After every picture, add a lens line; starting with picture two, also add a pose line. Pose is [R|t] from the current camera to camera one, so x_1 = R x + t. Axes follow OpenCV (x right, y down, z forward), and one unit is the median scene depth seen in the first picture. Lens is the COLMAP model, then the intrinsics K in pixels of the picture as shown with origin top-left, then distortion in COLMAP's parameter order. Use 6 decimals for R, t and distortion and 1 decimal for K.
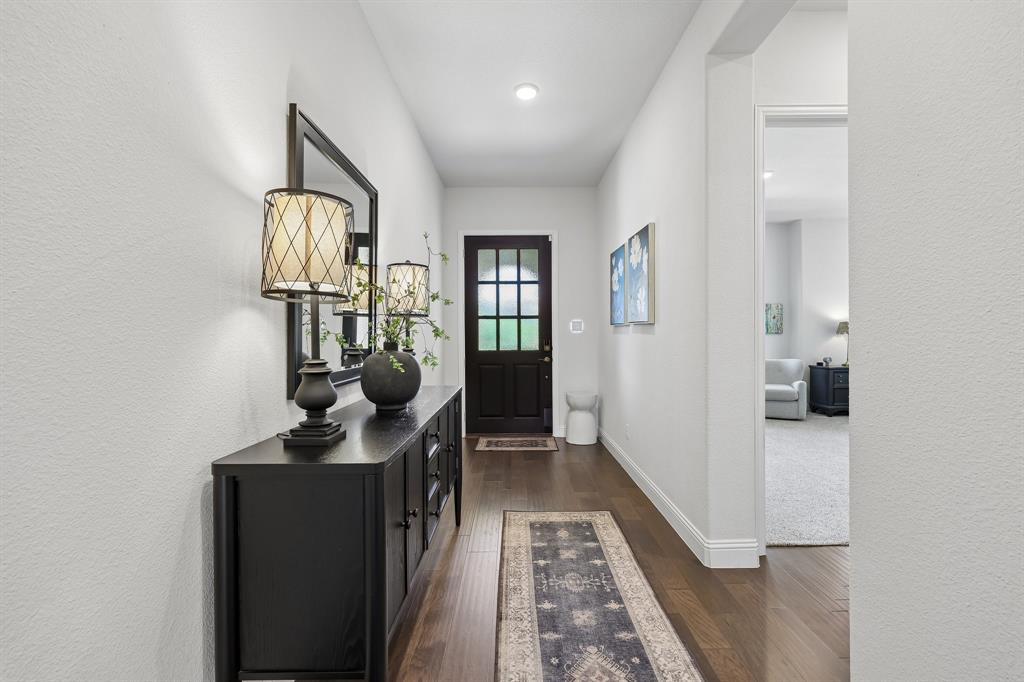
lens RADIAL K [[443.3, 0, 516.3], [0, 443.3, 338.7], [0, 0, 1]] dist [0.004961, -0.000905]
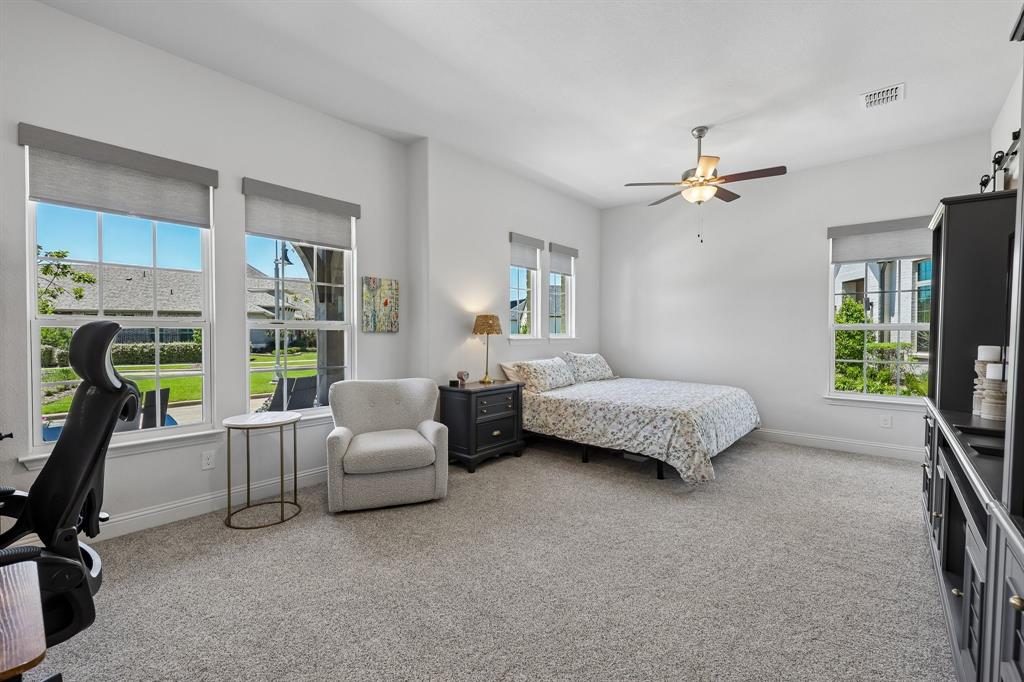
lens RADIAL K [[443.3, 0, 511.6], [0, 443.3, 341.5], [0, 0, 1]] dist [0.004961, -0.000905]
pose [[0.657470, -0.010679, 0.753405, 0.274277], [-0.003421, 0.999847, 0.017158, -0.010704], [-0.753473, -0.013858, 0.657333, 0.533327]]
